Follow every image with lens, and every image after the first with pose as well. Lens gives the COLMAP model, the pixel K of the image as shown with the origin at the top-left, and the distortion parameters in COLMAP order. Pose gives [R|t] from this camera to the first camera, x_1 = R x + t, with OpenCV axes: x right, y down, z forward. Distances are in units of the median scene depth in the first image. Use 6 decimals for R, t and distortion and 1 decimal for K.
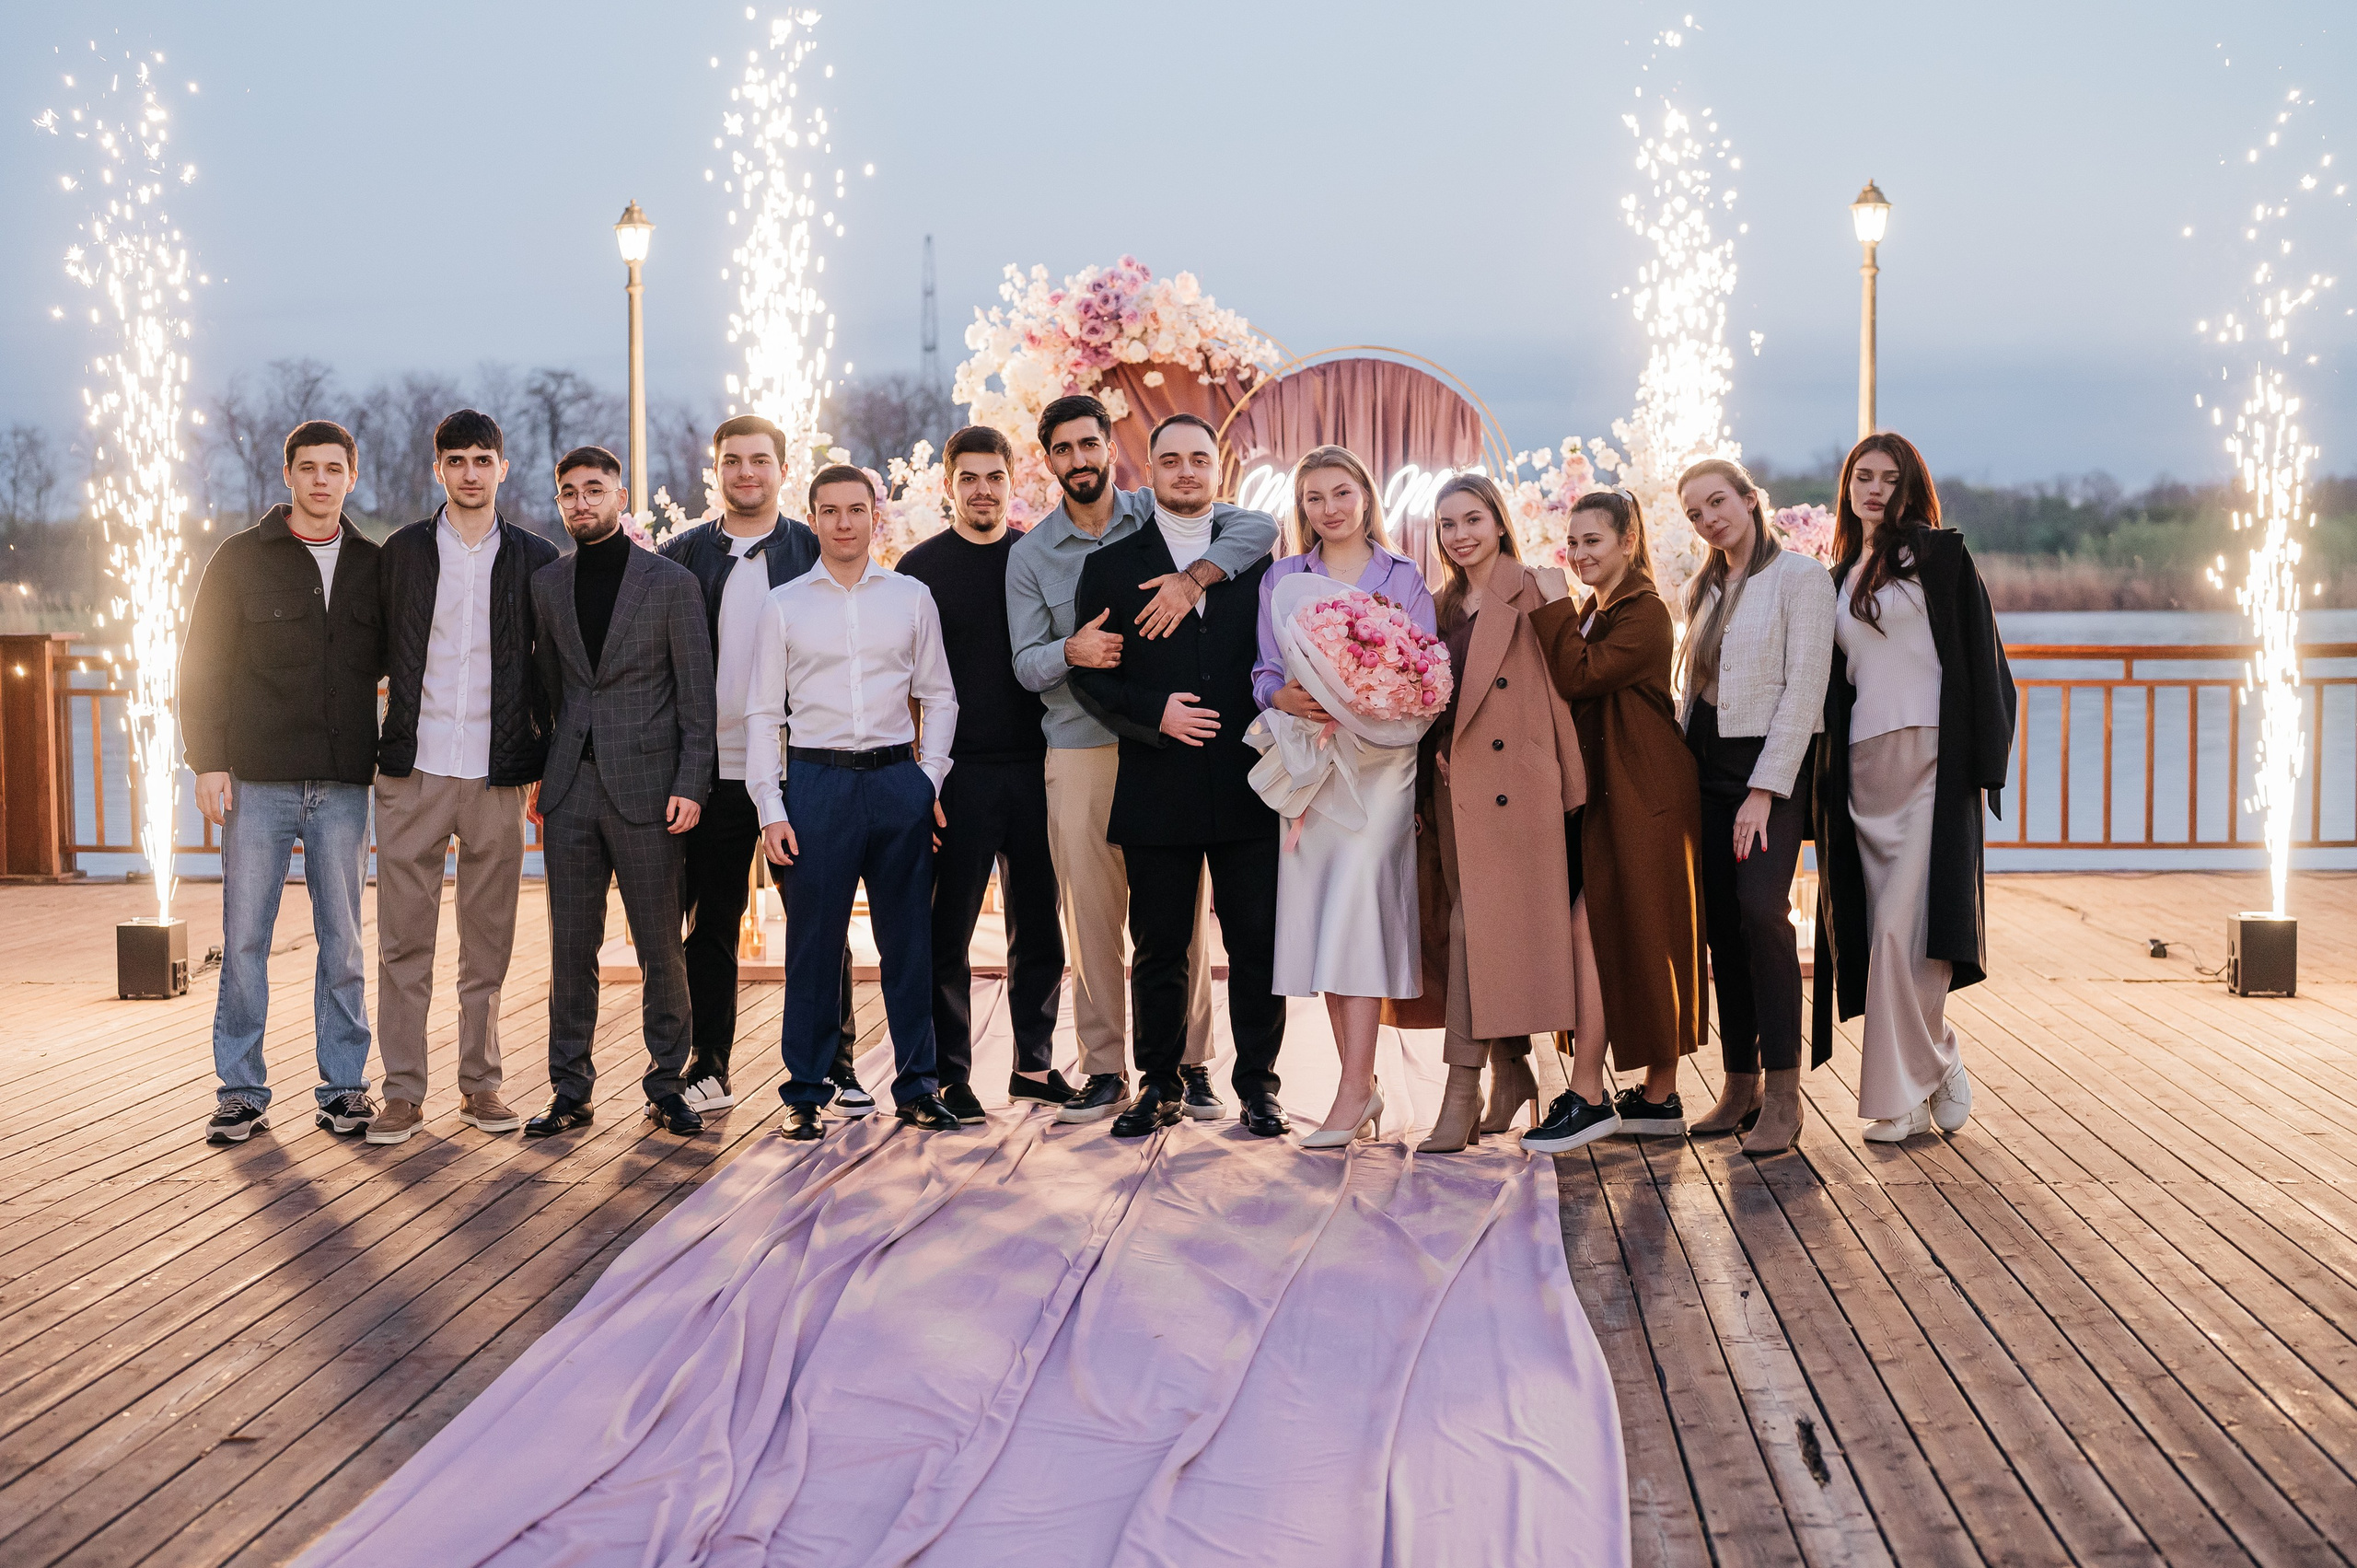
lens RADIAL K [[3384.6, 0, 1173.6], [0, 3384.6, 709.2], [0, 0, 1]] dist [0.026089, 0.000000]
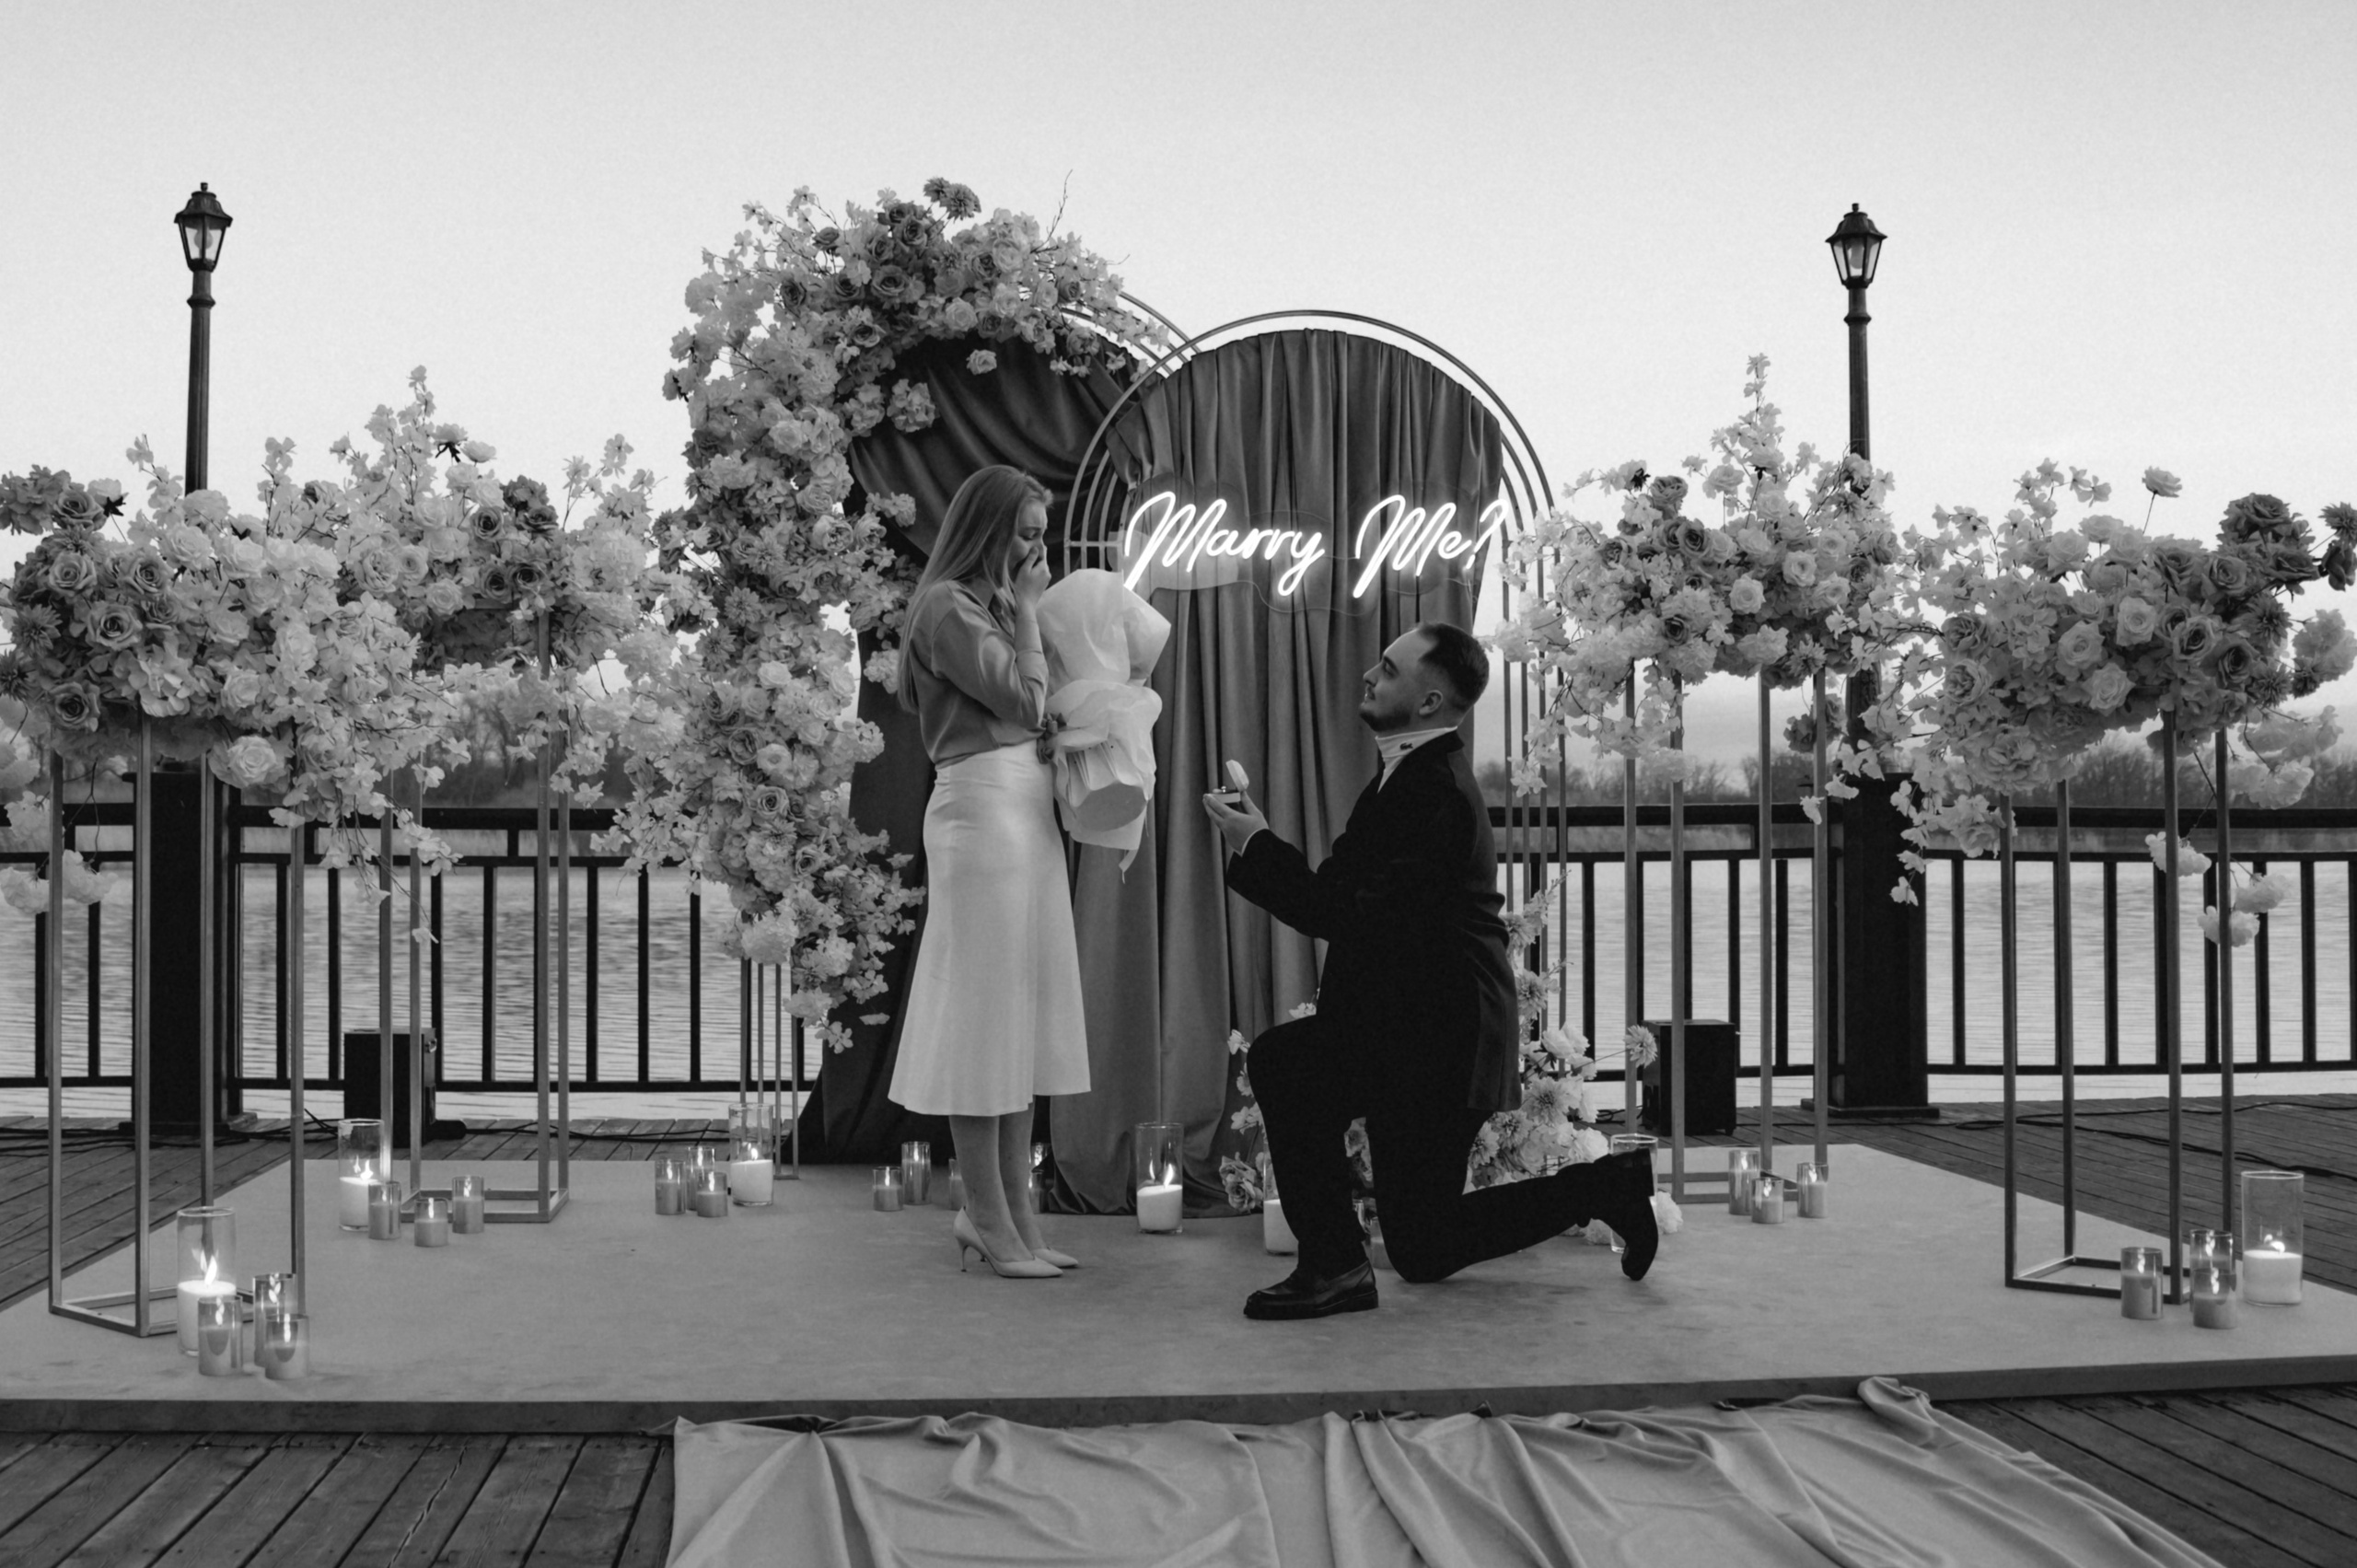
lens RADIAL K [[2434.3, 0, 1025.4], [0, 2434.3, 754.3], [0, 0, 1]] dist [-0.114625, 0.000000]
pose [[0.992198, 0.011349, 0.124155, -0.053875], [-0.002312, 0.997352, -0.072688, 0.009755], [-0.124652, 0.071834, 0.989597, 0.551150]]
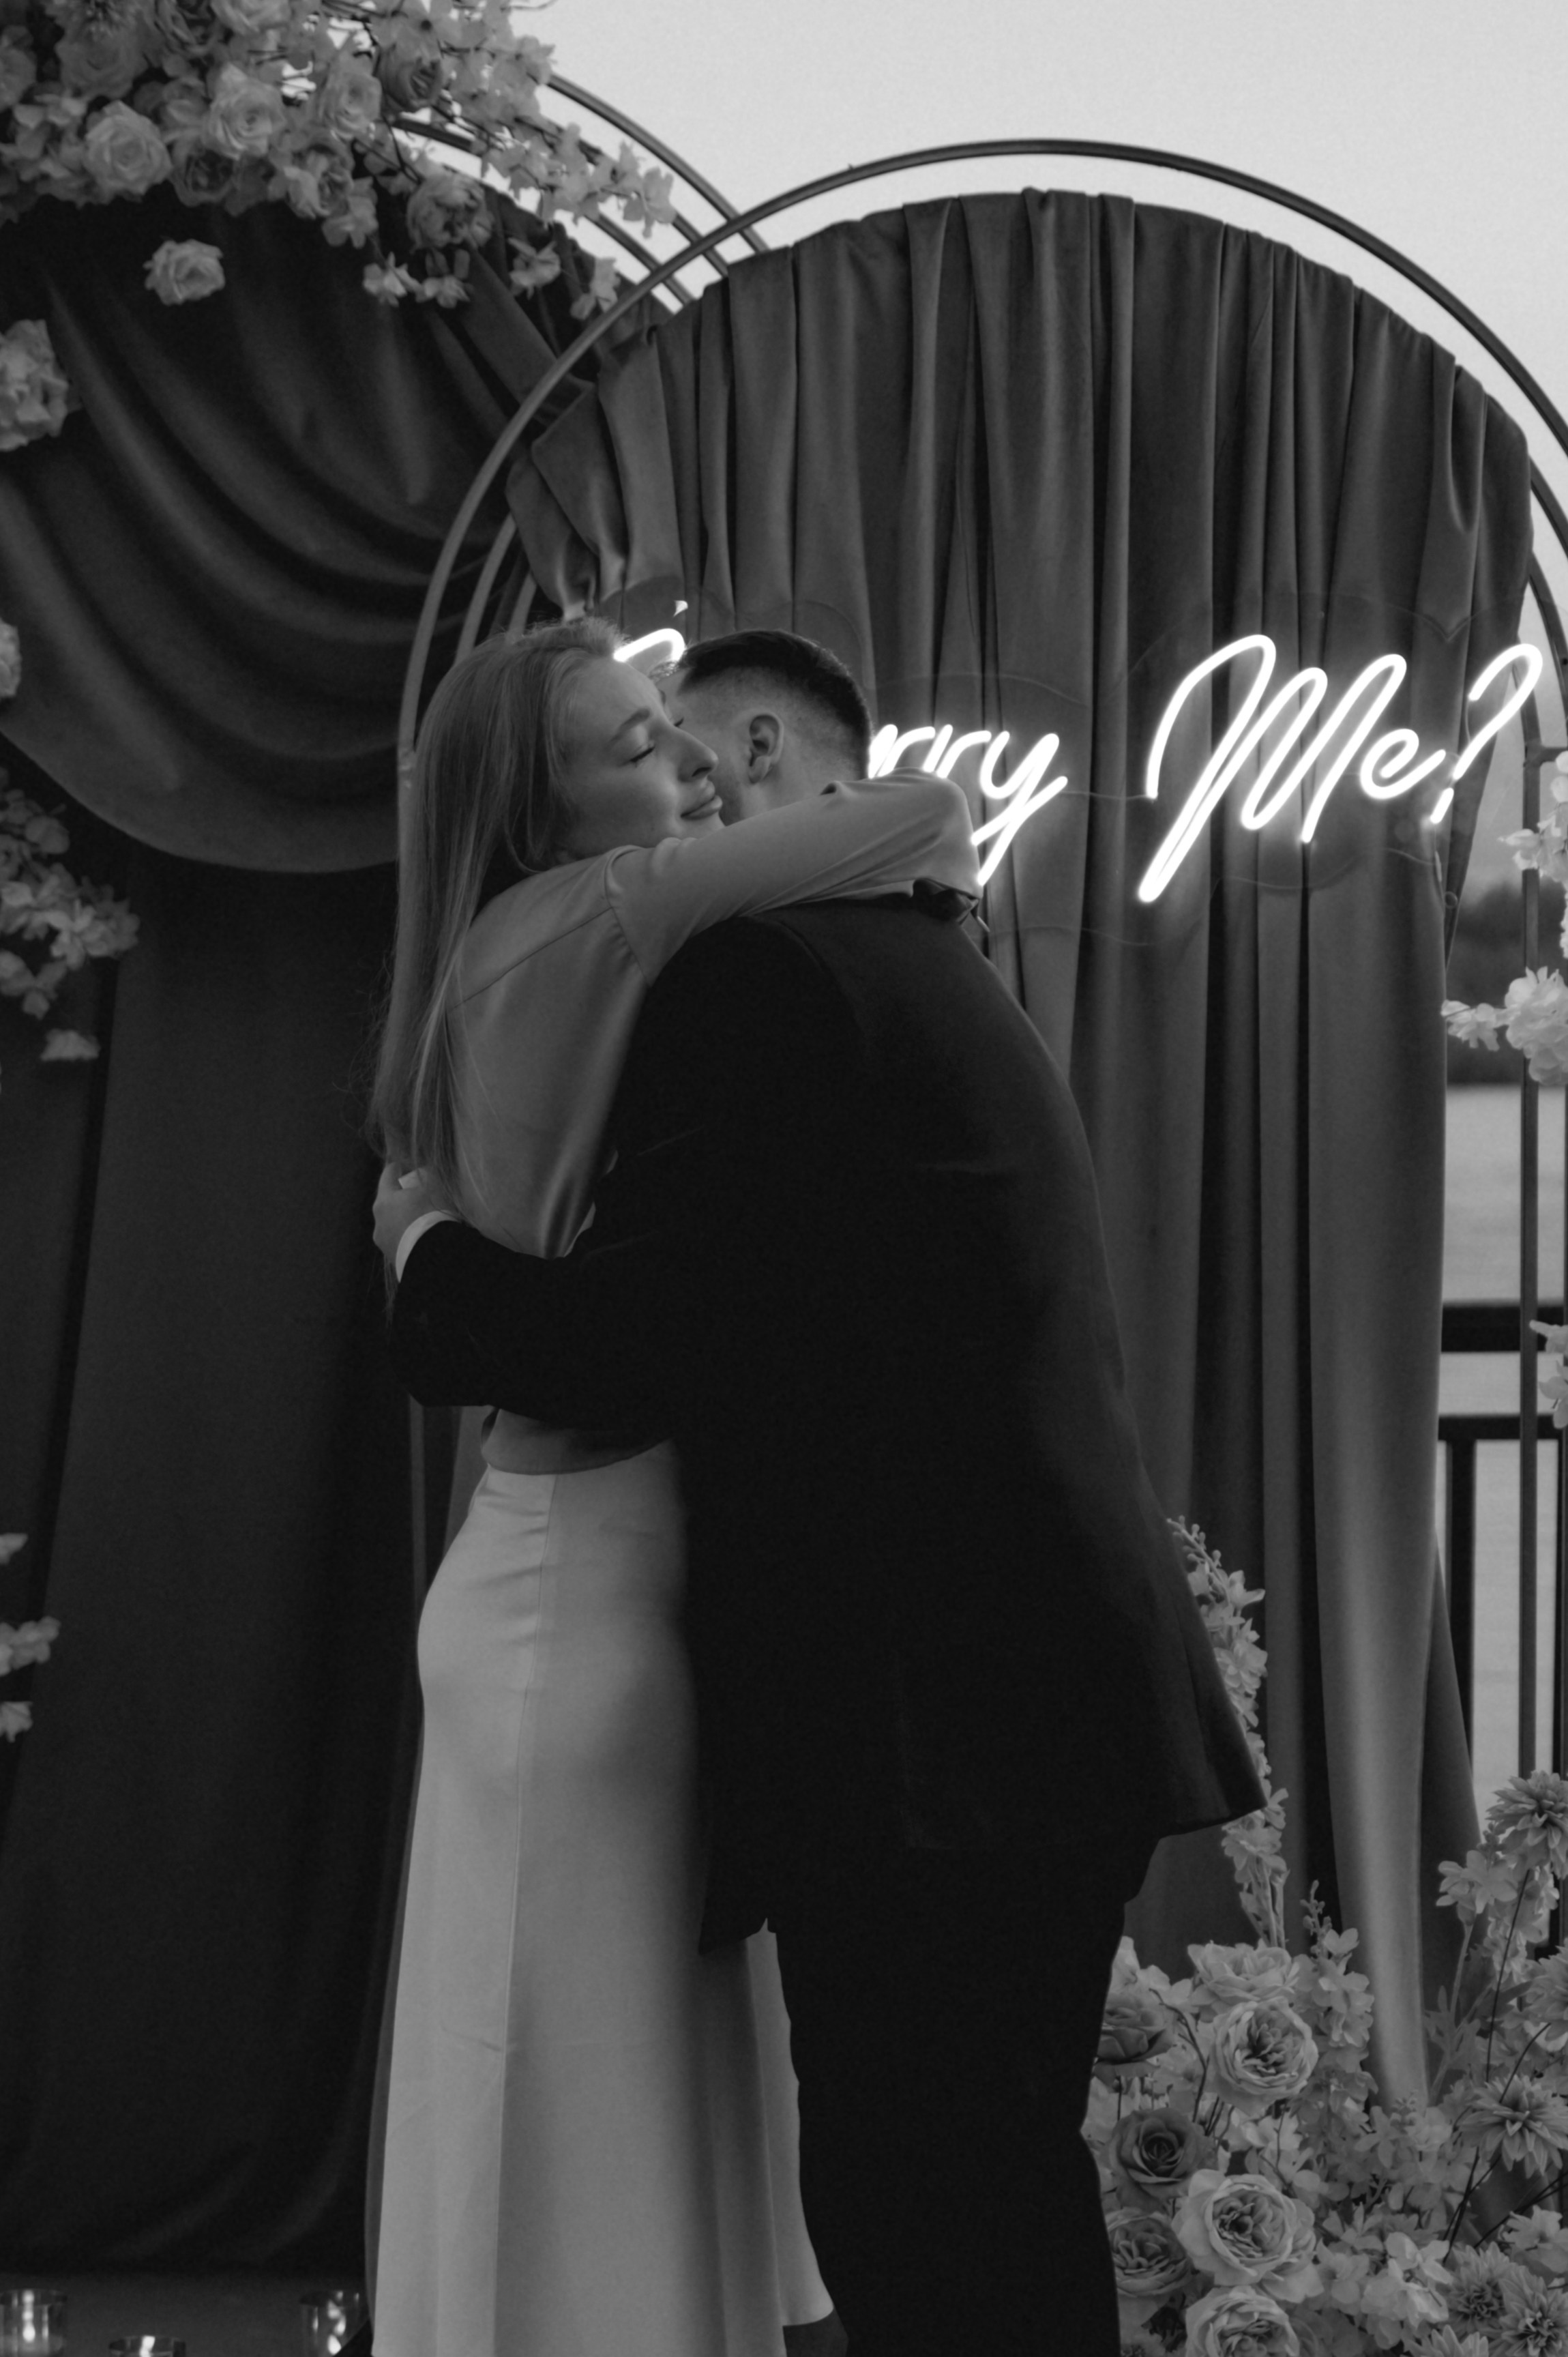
lens RADIAL K [[5343.8, 0, 596.0], [0, 5343.8, 1374.7], [0, 0, 1]] dist [0.141668, 0.000000]
pose [[0.986790, -0.005213, 0.161919, -0.040182], [0.000968, 0.999654, 0.026284, -0.027722], [-0.162000, -0.025780, 0.986454, 0.608352]]
